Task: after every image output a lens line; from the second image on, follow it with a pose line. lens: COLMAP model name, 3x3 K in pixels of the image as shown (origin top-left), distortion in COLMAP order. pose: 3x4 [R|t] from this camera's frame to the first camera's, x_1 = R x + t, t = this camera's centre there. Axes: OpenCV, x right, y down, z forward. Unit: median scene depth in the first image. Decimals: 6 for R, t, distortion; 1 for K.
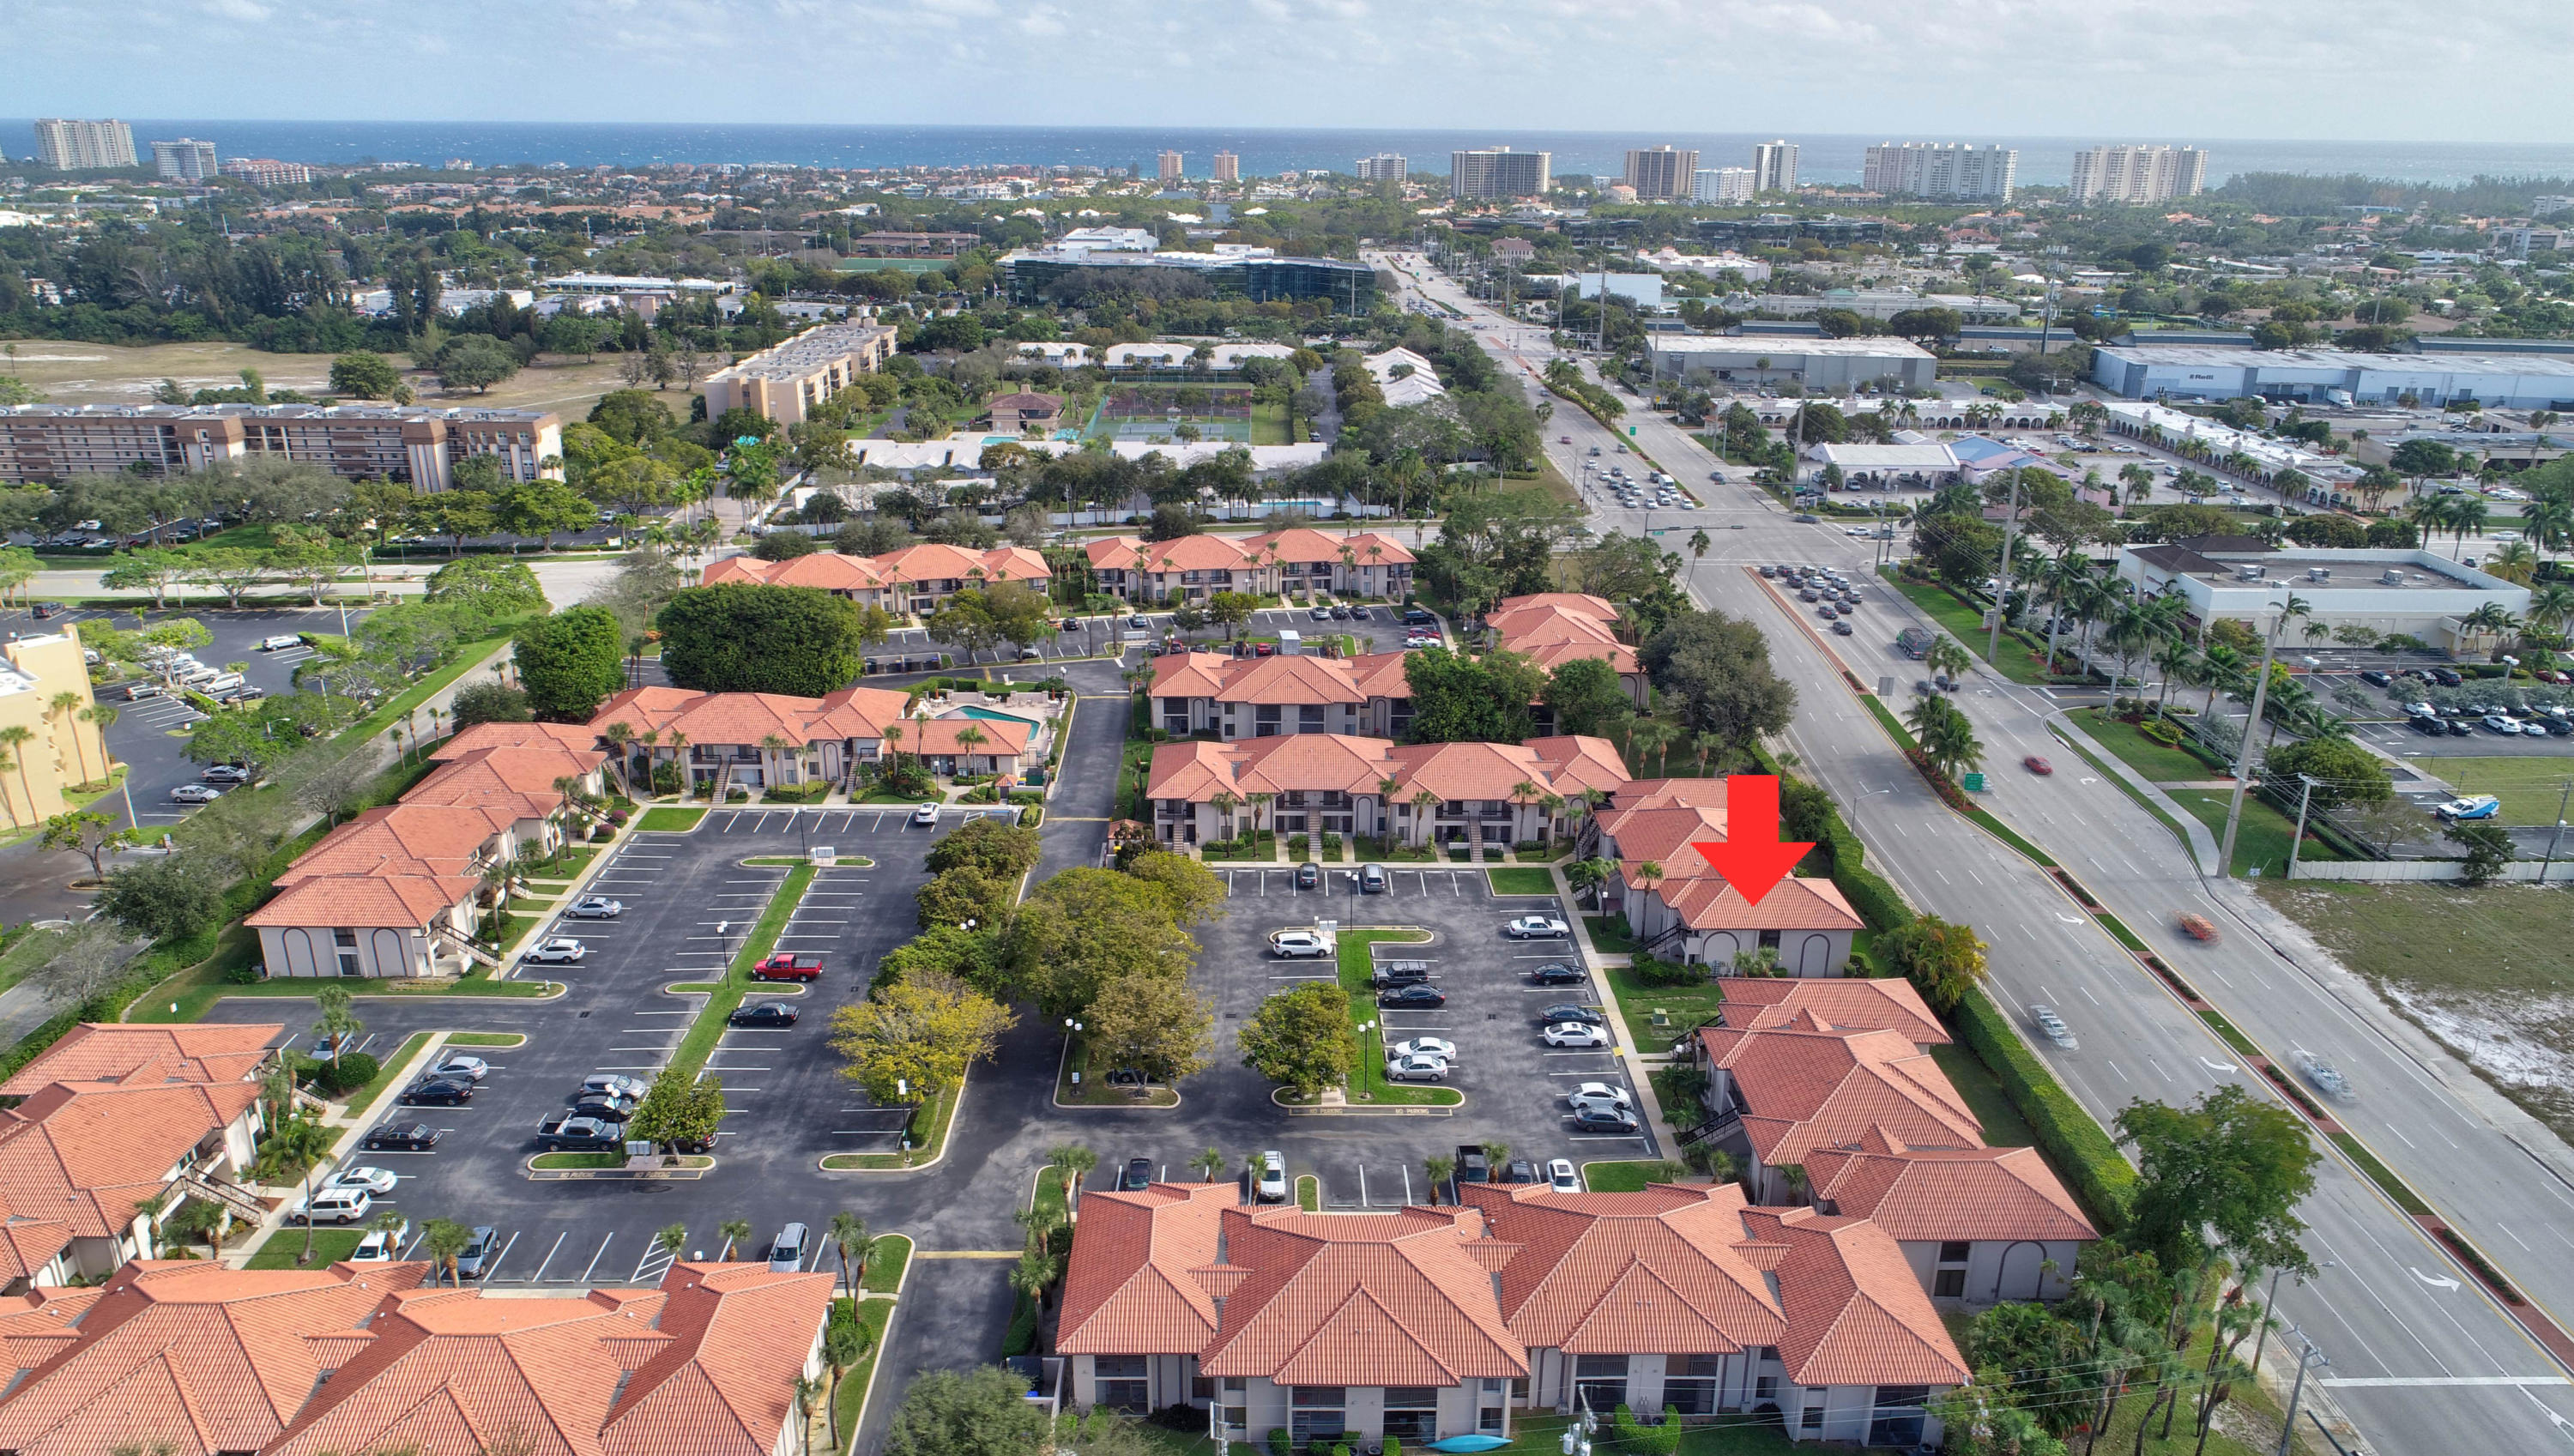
lens RADIAL K [[1744.4, 0, 1287.0], [0, 1744.4, 728.0], [0, 0, 1]] dist [-0.004715, -0.001075]
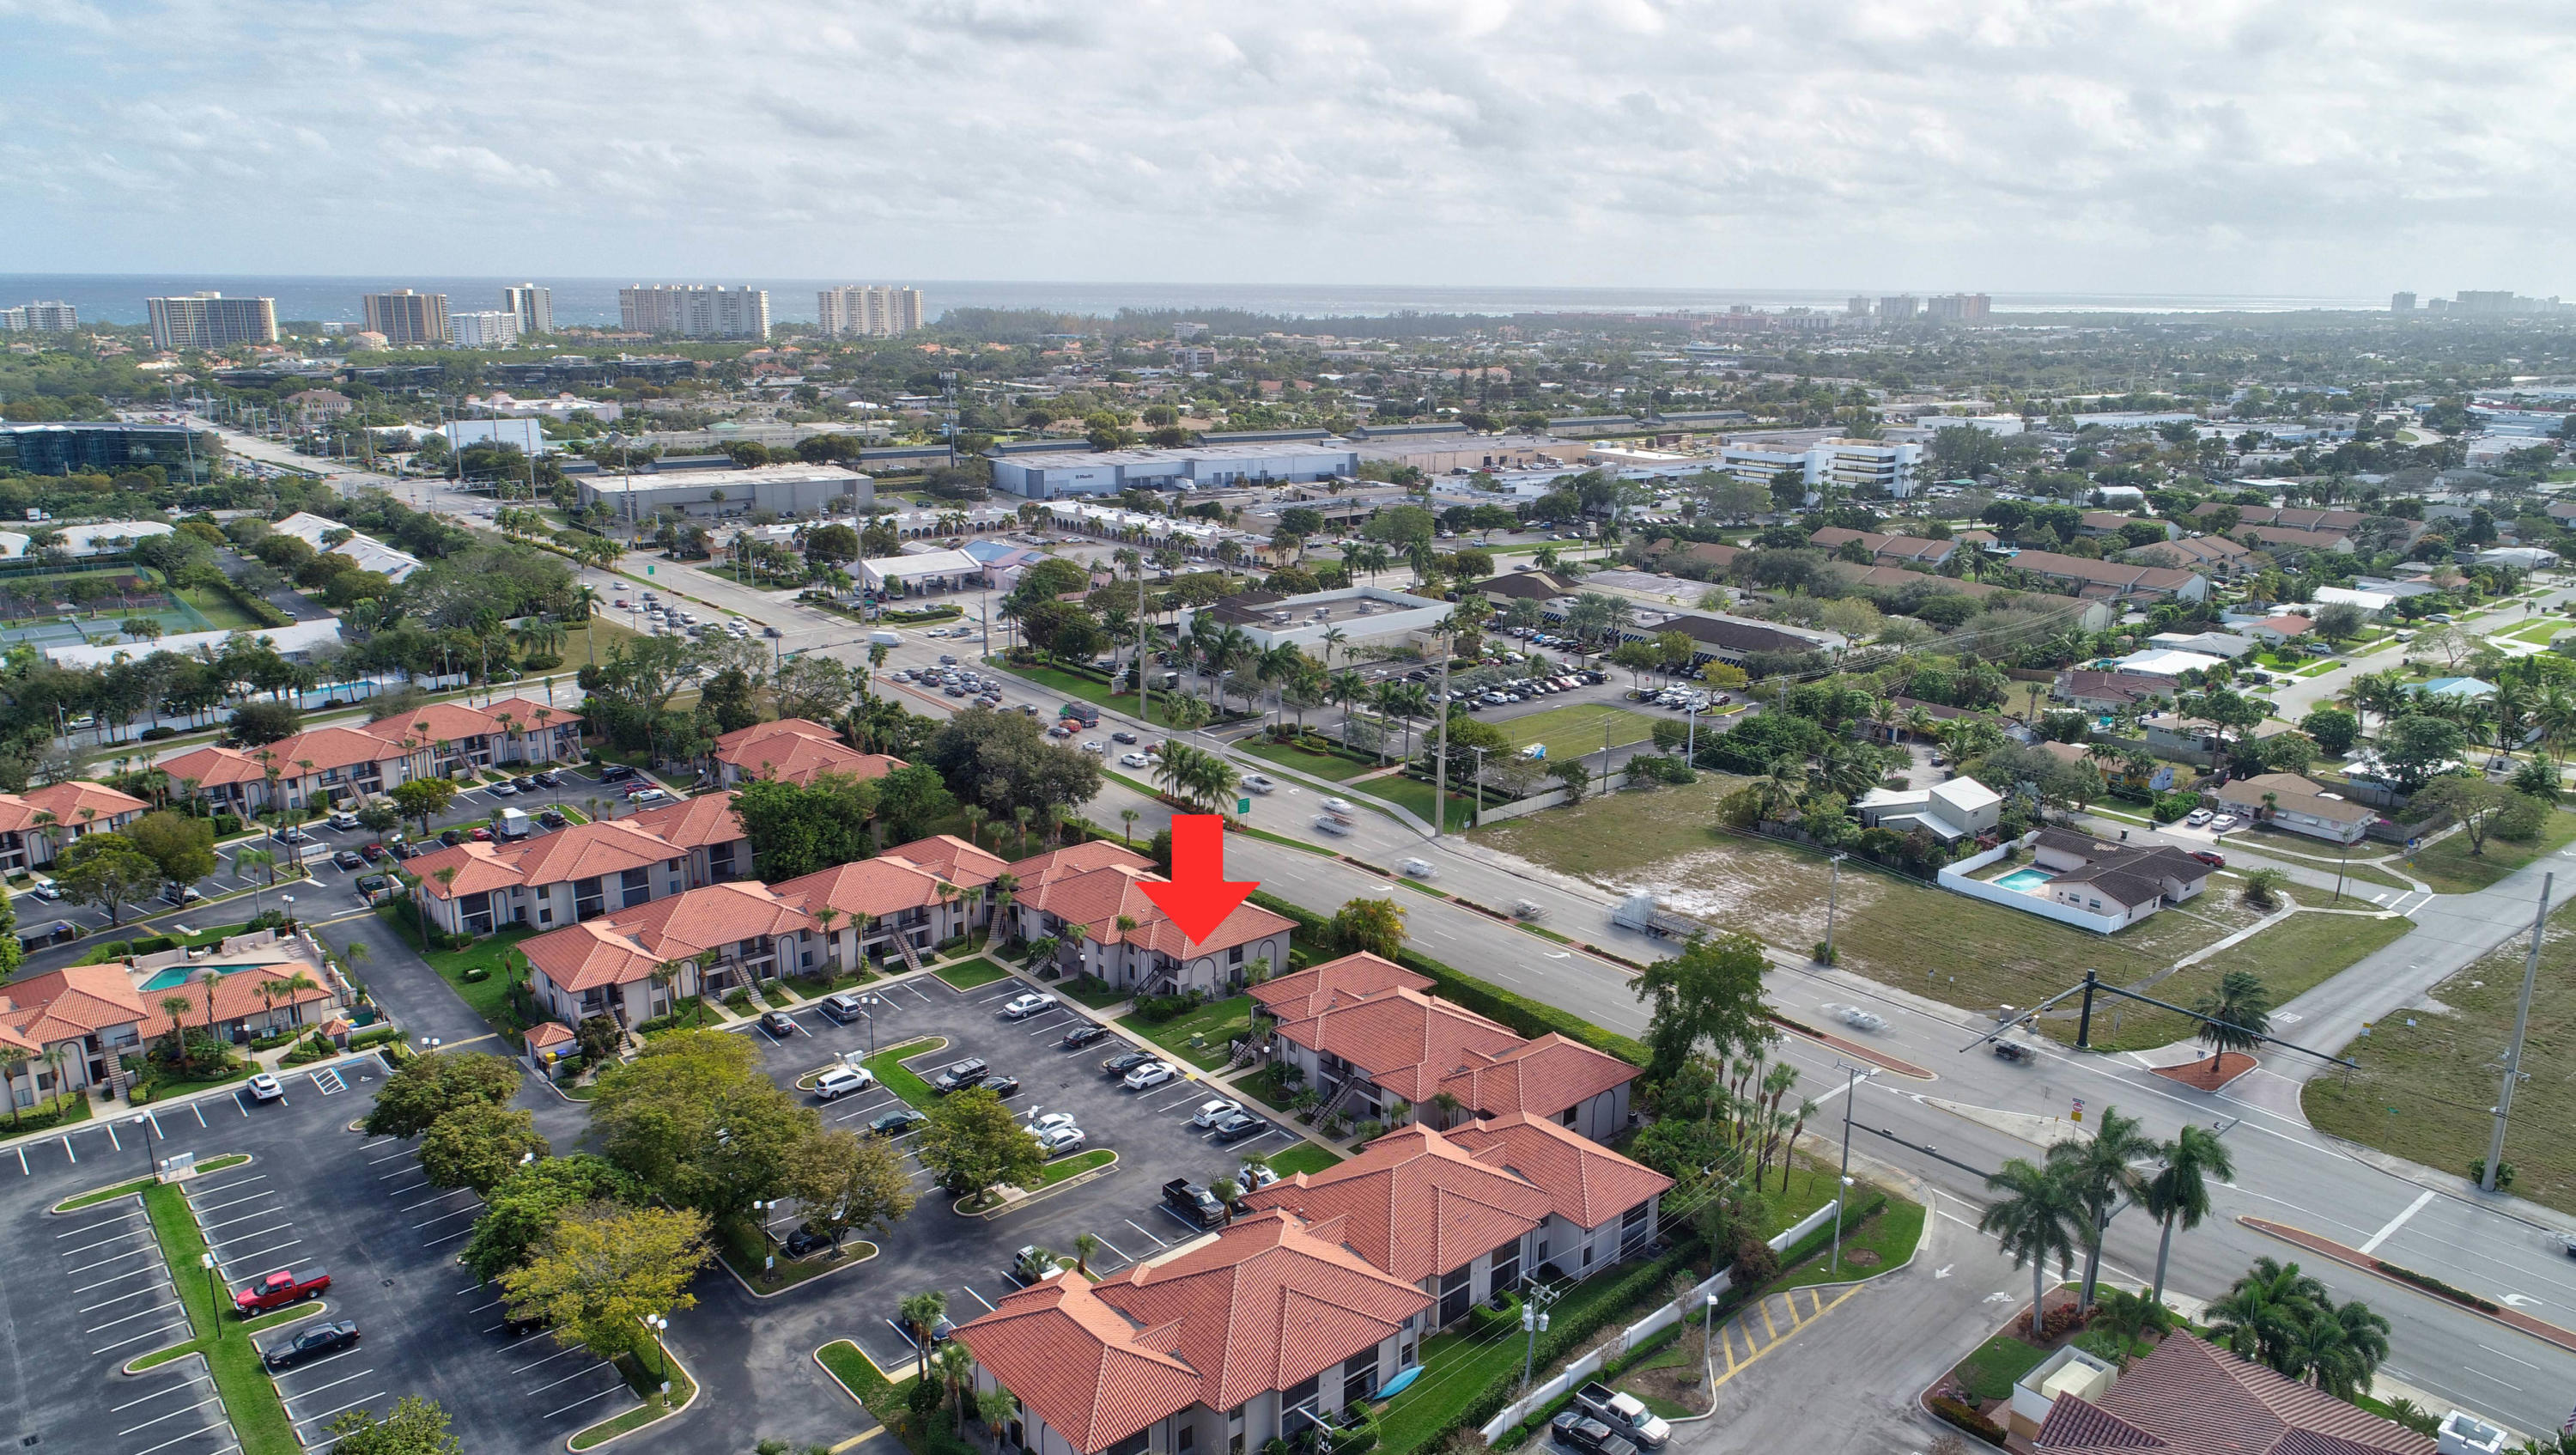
lens RADIAL K [[1714.1, 0, 1317.1], [0, 1714.1, 721.2], [0, 0, 1]] dist [-0.005053, -0.001573]
pose [[0.763046, -0.162778, 0.625511, -0.271797], [0.209003, 0.977915, -0.000473, -0.013805], [-0.611619, 0.131095, 0.780215, 0.042347]]
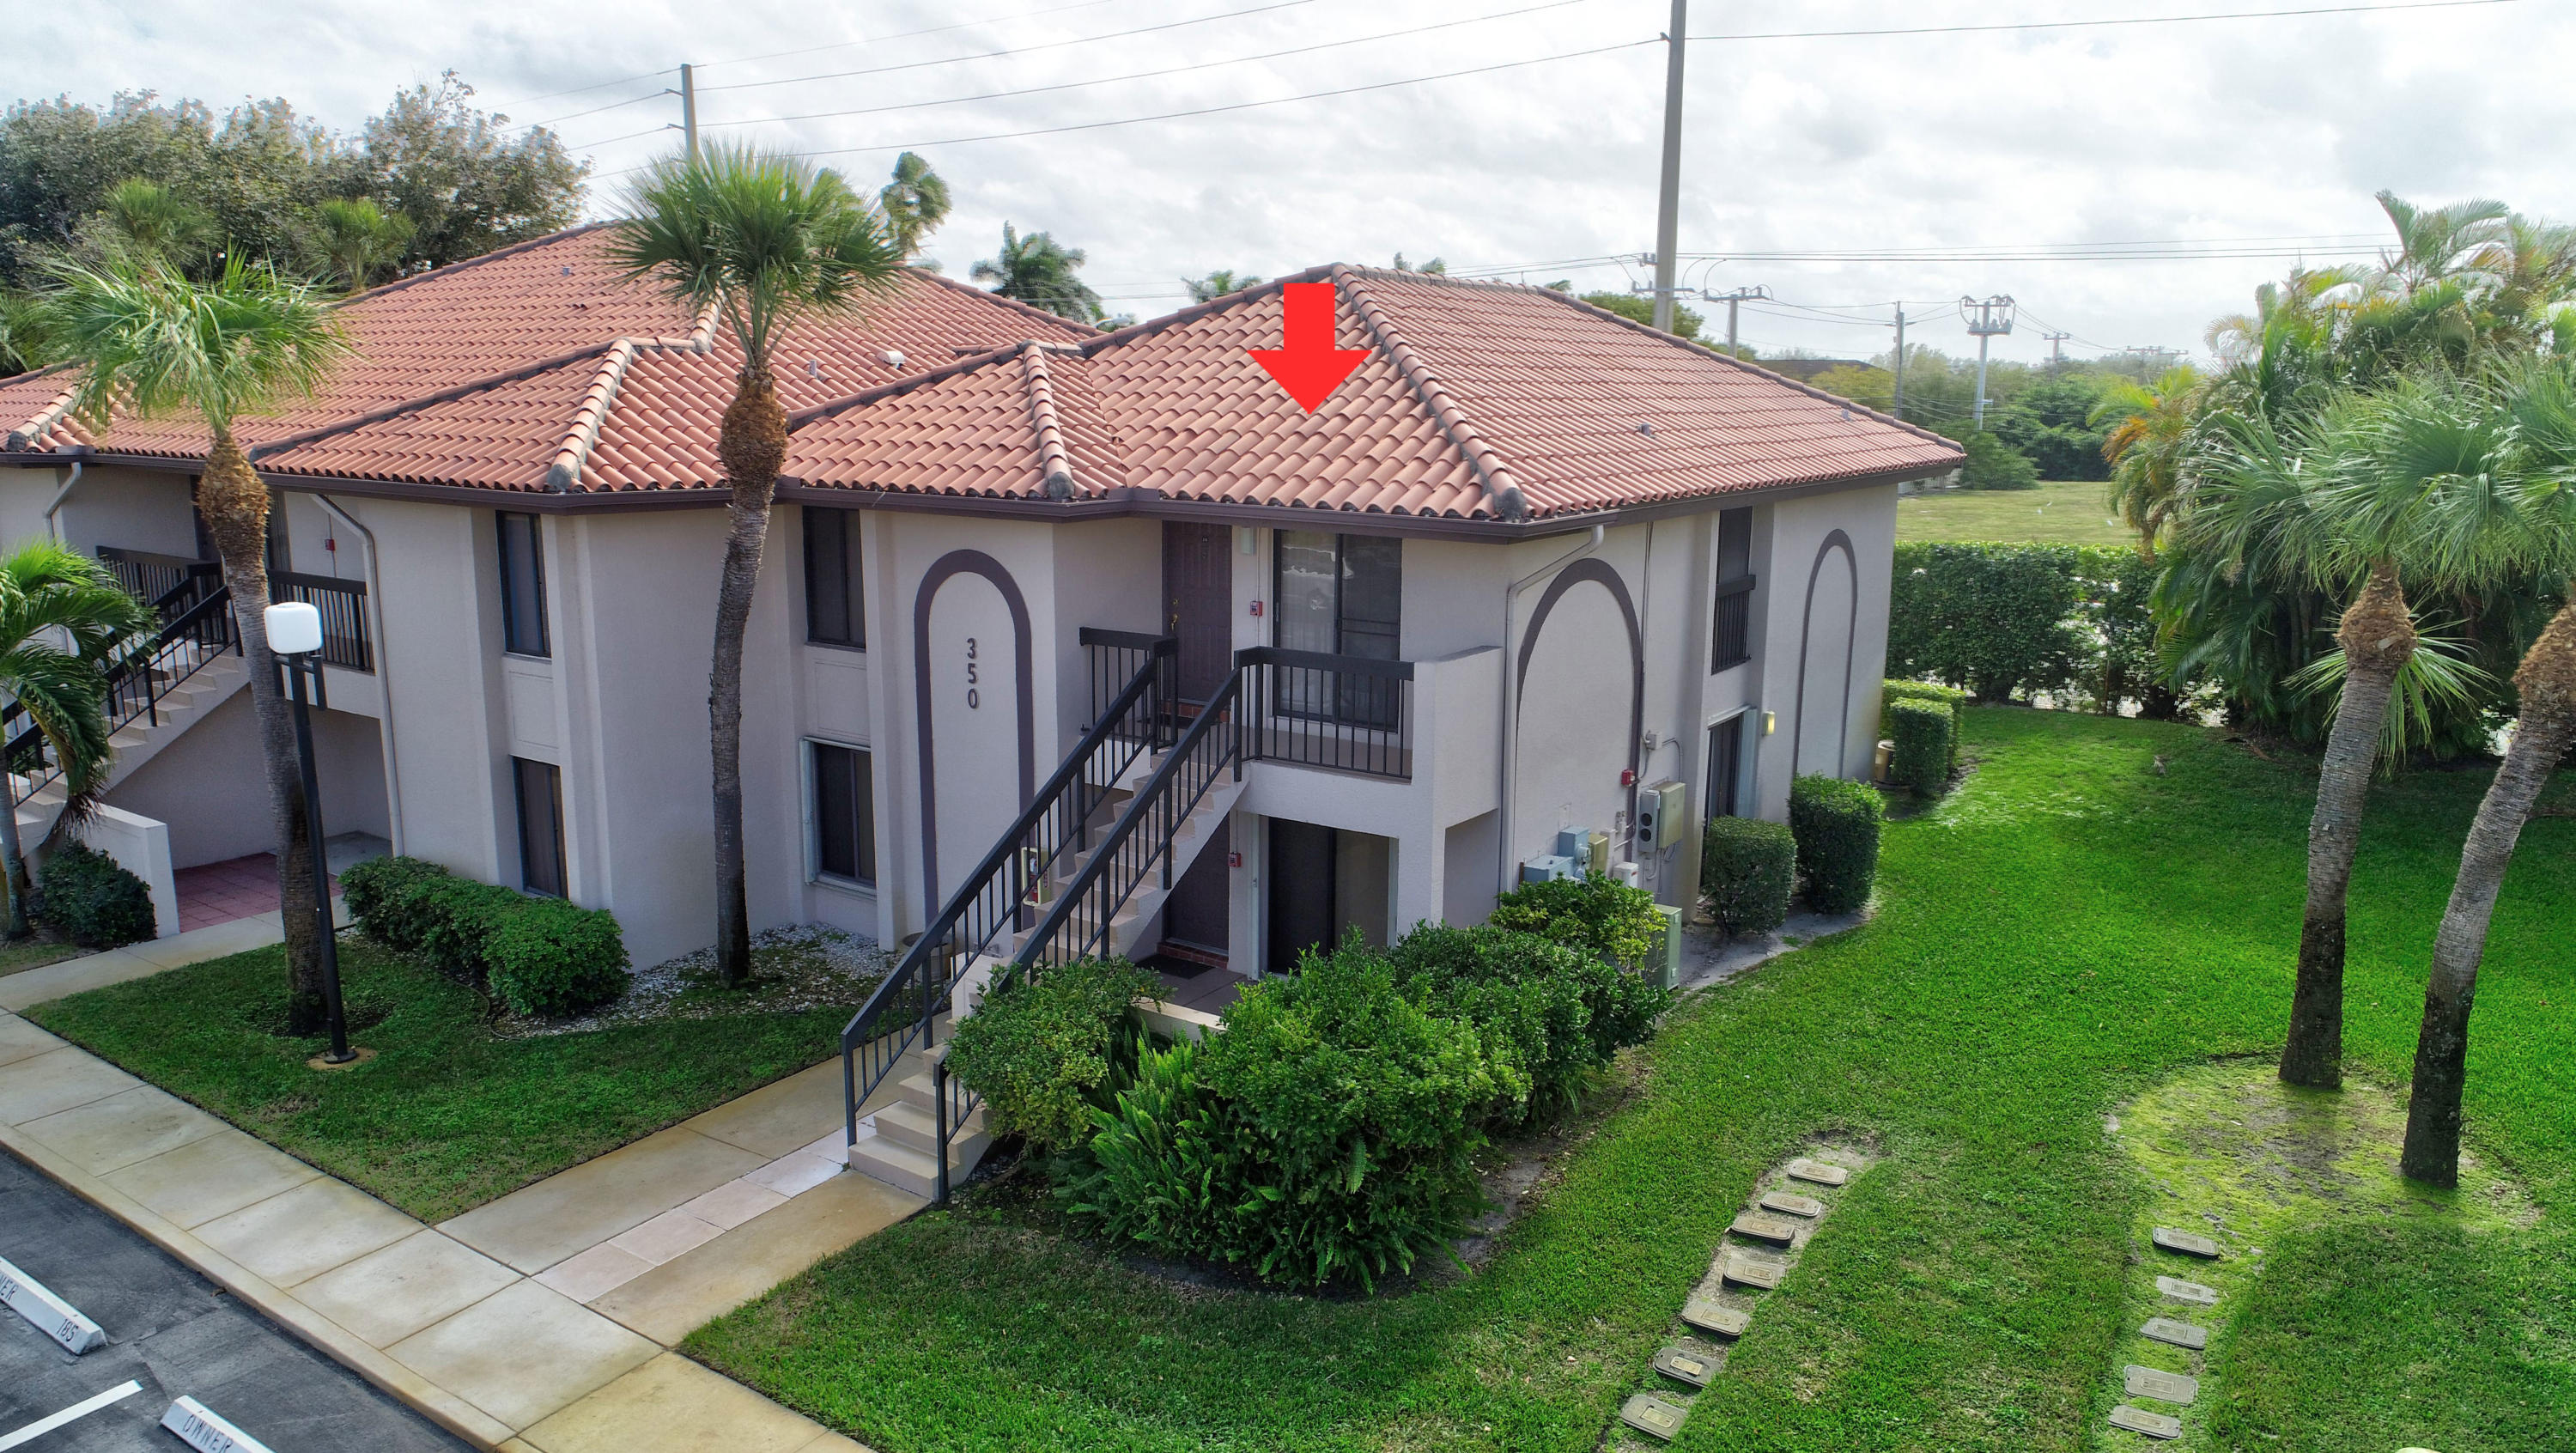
lens RADIAL K [[1705.8, 0, 1288.0], [0, 1705.8, 726.5], [0, 0, 1]] dist [-0.005187, -0.000275]
pose [[0.571962, -0.171718, 0.802105, 0.102082], [0.266828, 0.963611, 0.016025, 0.086706], [-0.775669, 0.204858, 0.596968, 0.689711]]
